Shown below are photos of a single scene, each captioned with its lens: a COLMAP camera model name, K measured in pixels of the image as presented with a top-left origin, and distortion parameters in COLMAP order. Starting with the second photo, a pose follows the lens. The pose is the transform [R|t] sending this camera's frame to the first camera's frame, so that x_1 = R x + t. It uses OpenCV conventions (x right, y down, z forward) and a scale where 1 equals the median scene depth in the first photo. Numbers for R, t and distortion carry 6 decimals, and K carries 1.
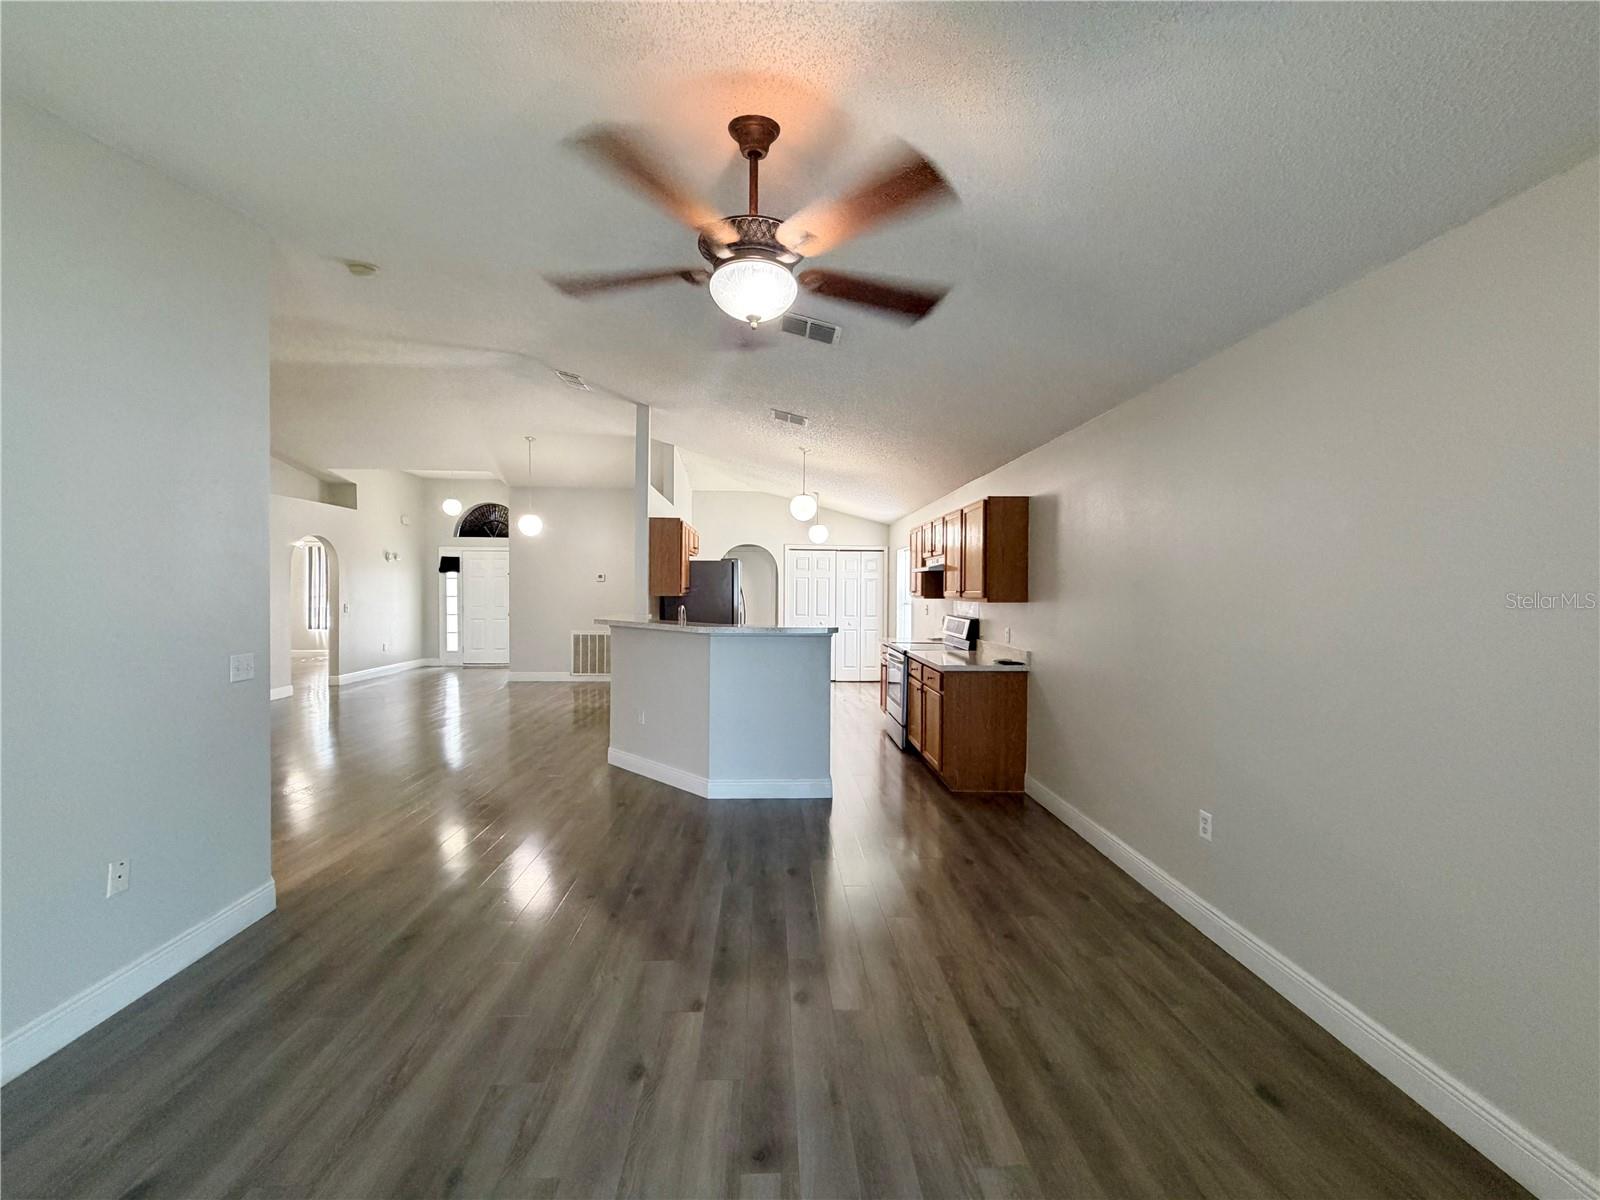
lens RADIAL K [[637.8, 0, 794.2], [0, 637.8, 599.1], [0, 0, 1]] dist [-0.000753, 0.000403]
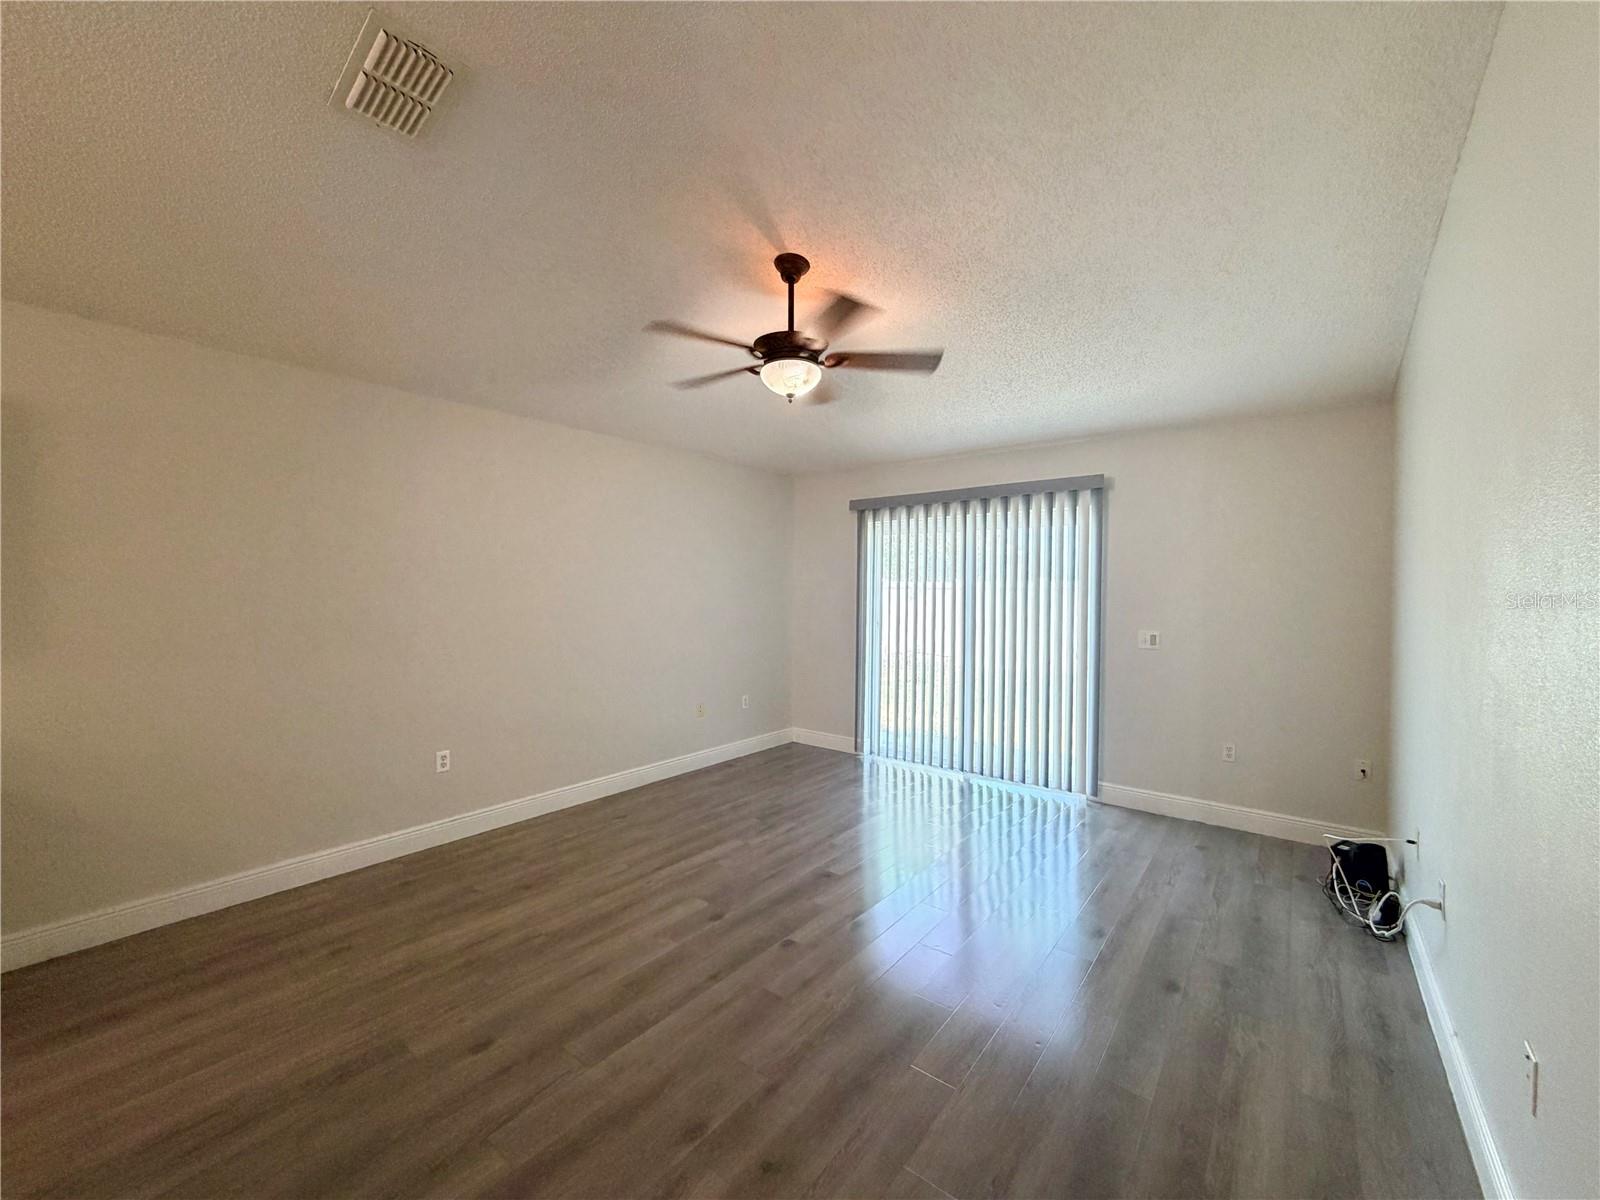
lens RADIAL K [[638.6, 0, 795.7], [0, 638.6, 597.3], [0, 0, 1]] dist [-0.001026, 0.000727]
pose [[-0.756518, -0.022669, 0.653580, -0.318241], [-0.003179, 0.999515, 0.030989, -0.008722], [-0.653965, 0.021366, -0.756223, 0.650800]]
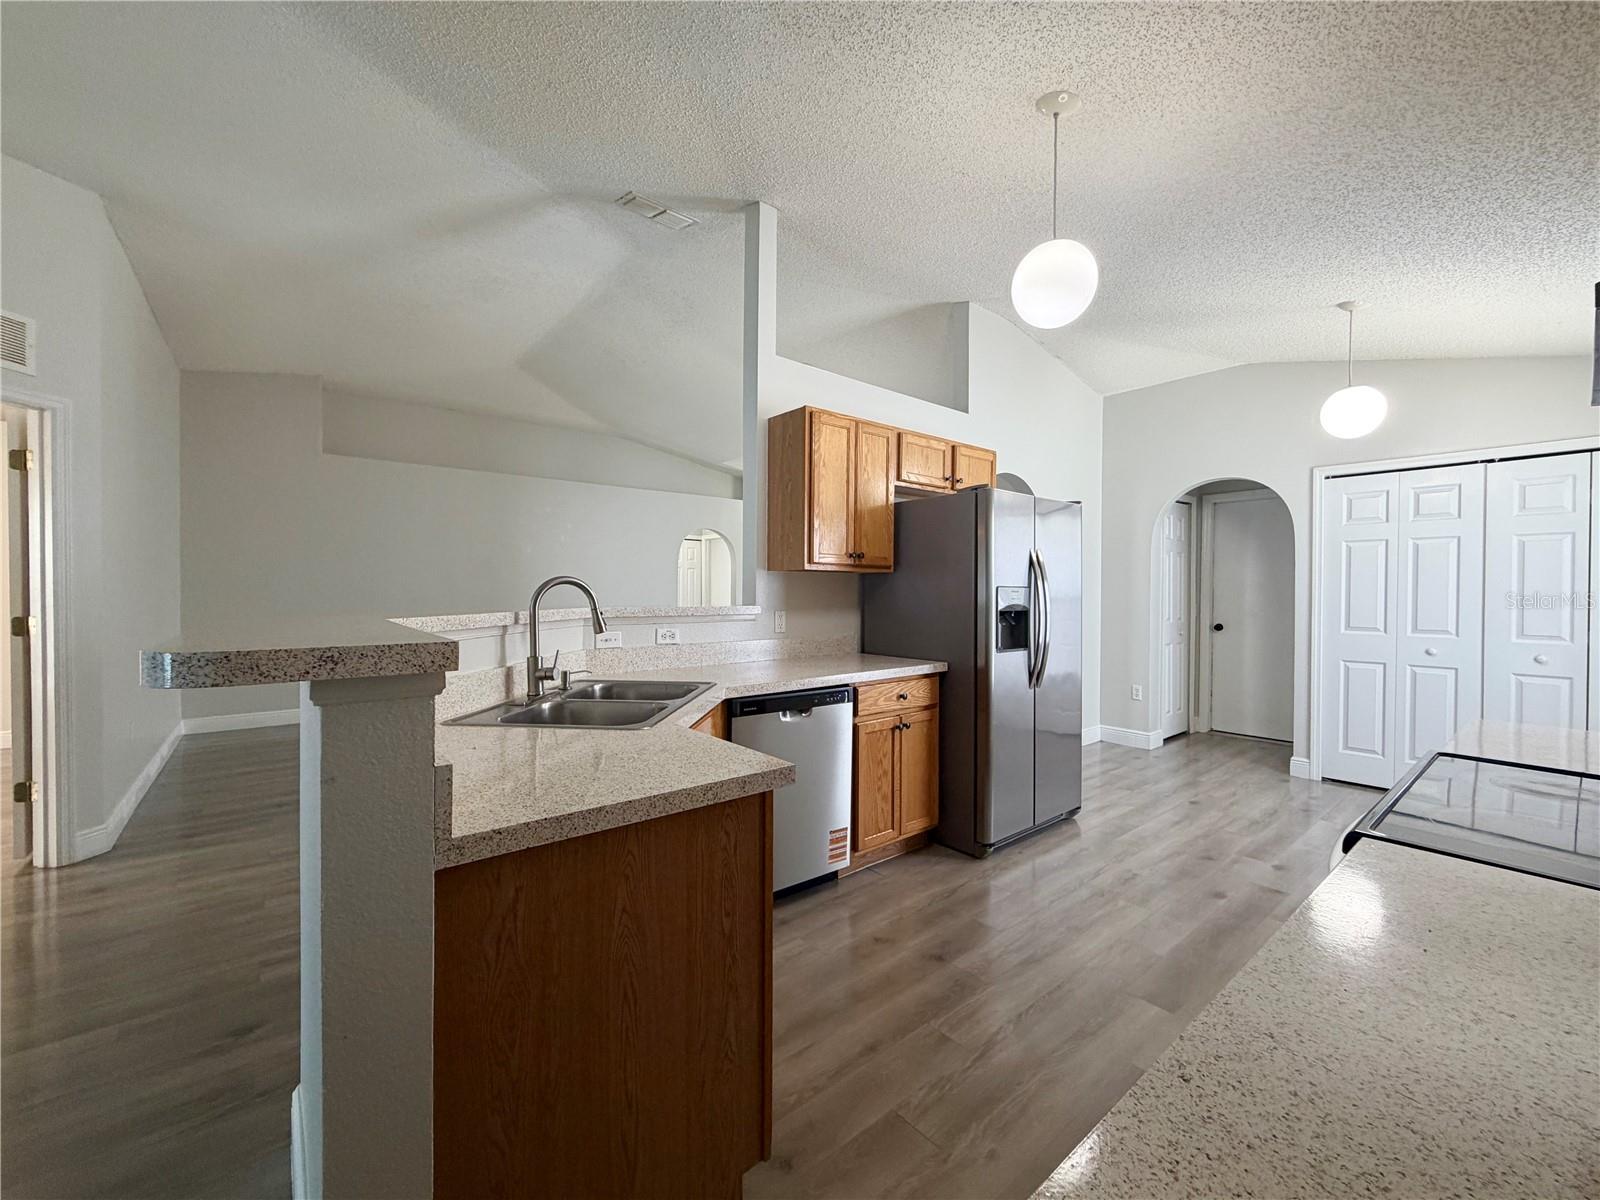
lens RADIAL K [[637.8, 0, 794.2], [0, 637.8, 599.1], [0, 0, 1]] dist [-0.000753, 0.000403]
pose [[0.594881, 0.003519, -0.803806, 0.197760], [-0.013713, 0.999889, -0.005771, 0.020117], [0.803697, 0.014456, 0.594863, 0.703391]]
